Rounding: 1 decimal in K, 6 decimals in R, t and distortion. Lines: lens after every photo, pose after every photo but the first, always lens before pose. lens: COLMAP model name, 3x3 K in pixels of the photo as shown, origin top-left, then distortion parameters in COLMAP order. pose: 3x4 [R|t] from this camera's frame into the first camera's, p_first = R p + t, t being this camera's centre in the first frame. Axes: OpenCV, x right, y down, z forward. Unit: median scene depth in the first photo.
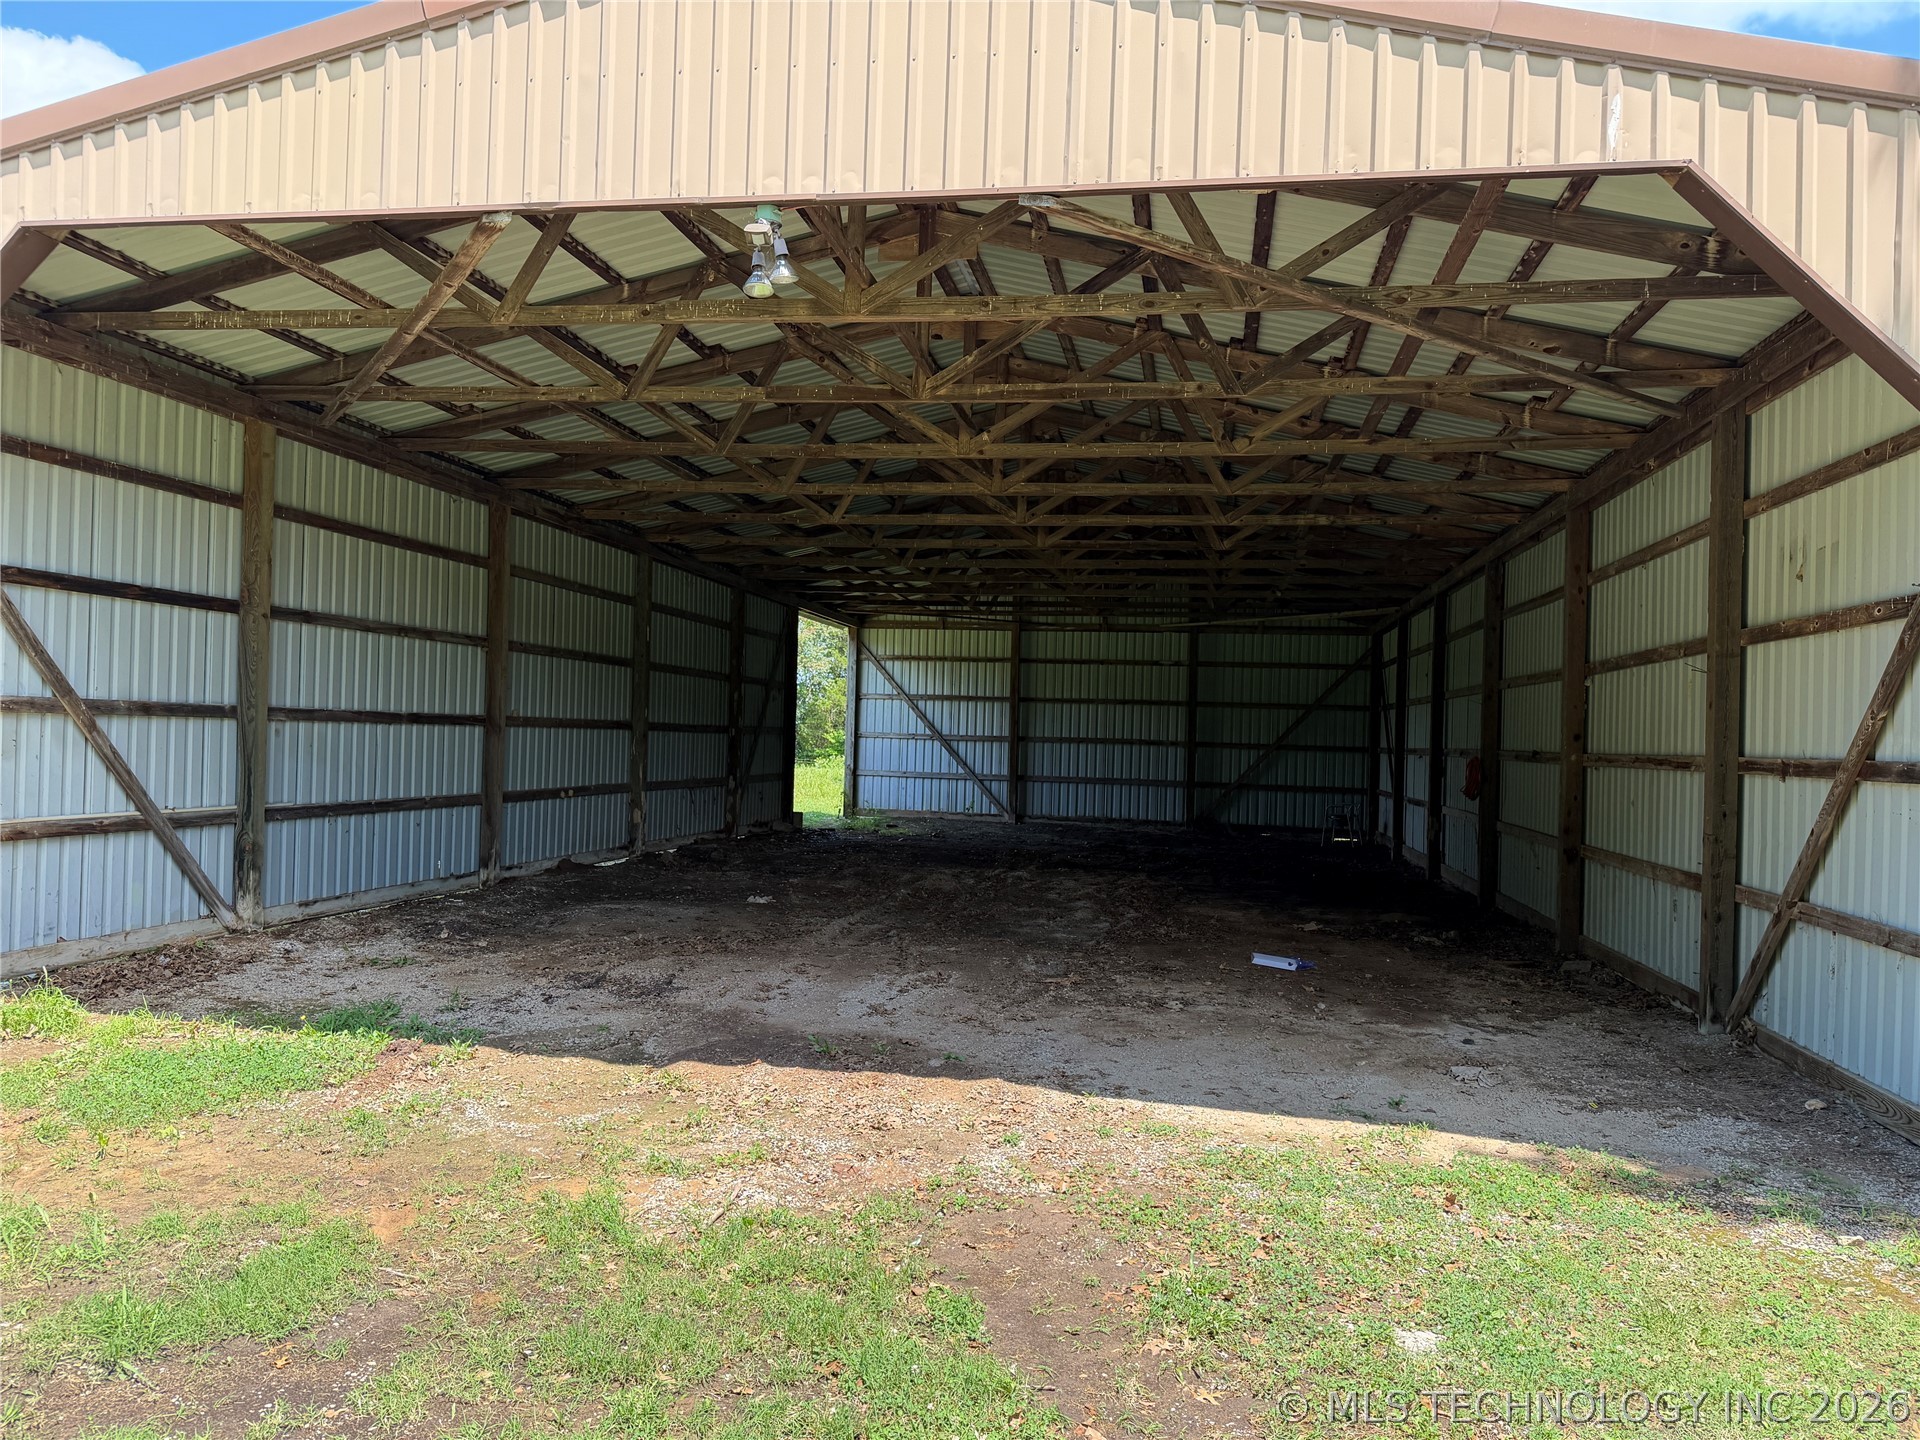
lens RADIAL K [[1323.2, 0, 960.0], [0, 1323.2, 720.0], [0, 0, 1]] dist [-0.004927, -0.003497]
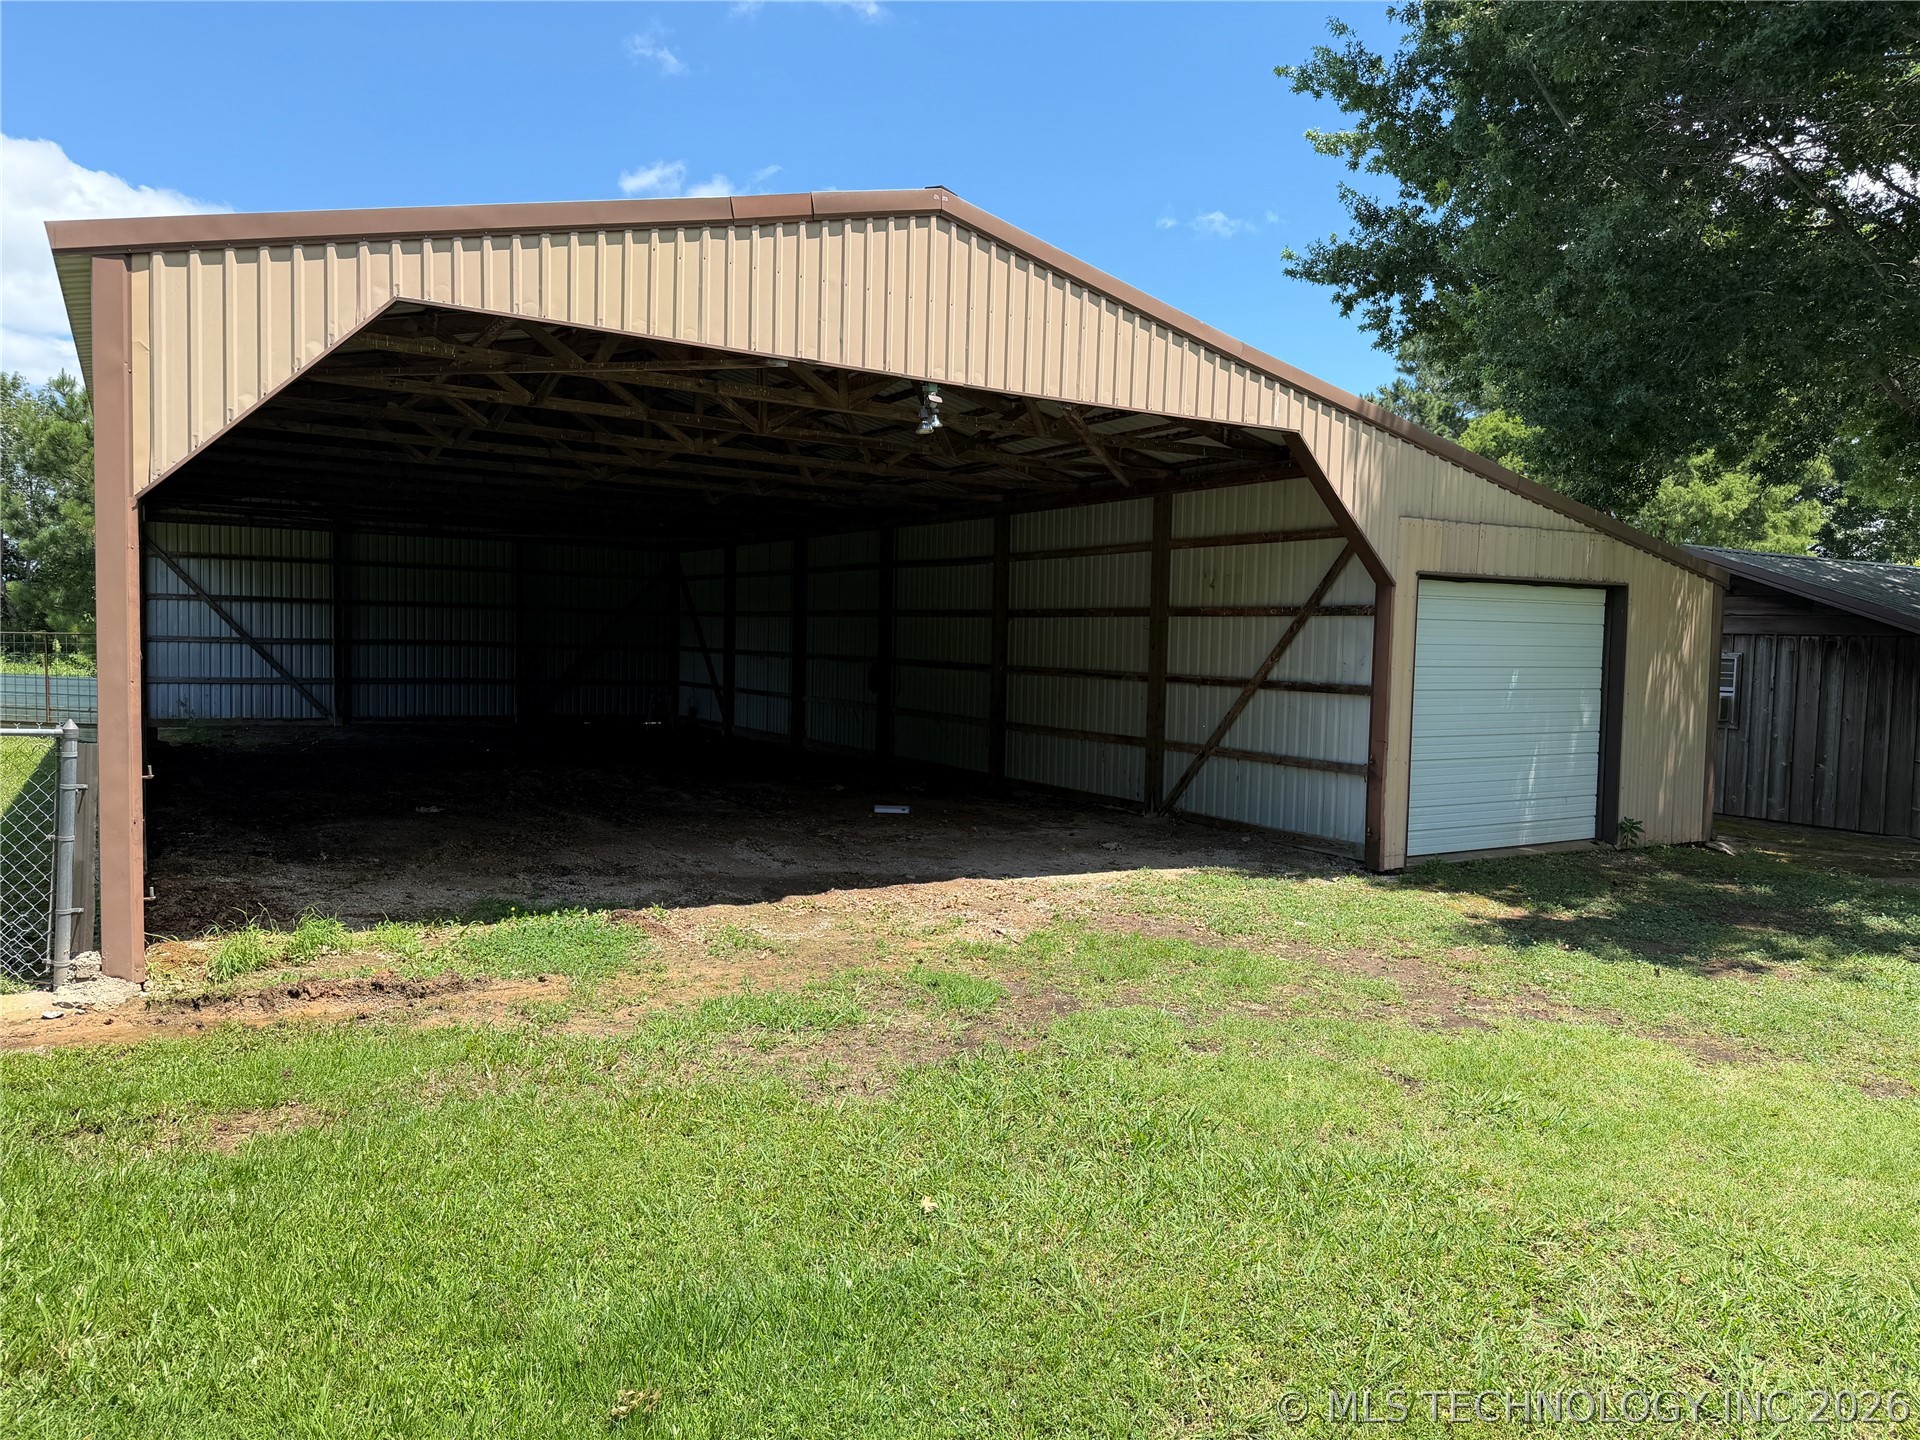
lens RADIAL K [[1348.0, 0, 960.0], [0, 1348.0, 720.0], [0, 0, 1]] dist [0.032742, -0.000307]
pose [[0.755347, -0.052347, 0.653231, -0.275896], [-0.009683, 0.995804, 0.090995, -0.024454], [-0.655253, -0.075058, 0.751671, -0.080209]]
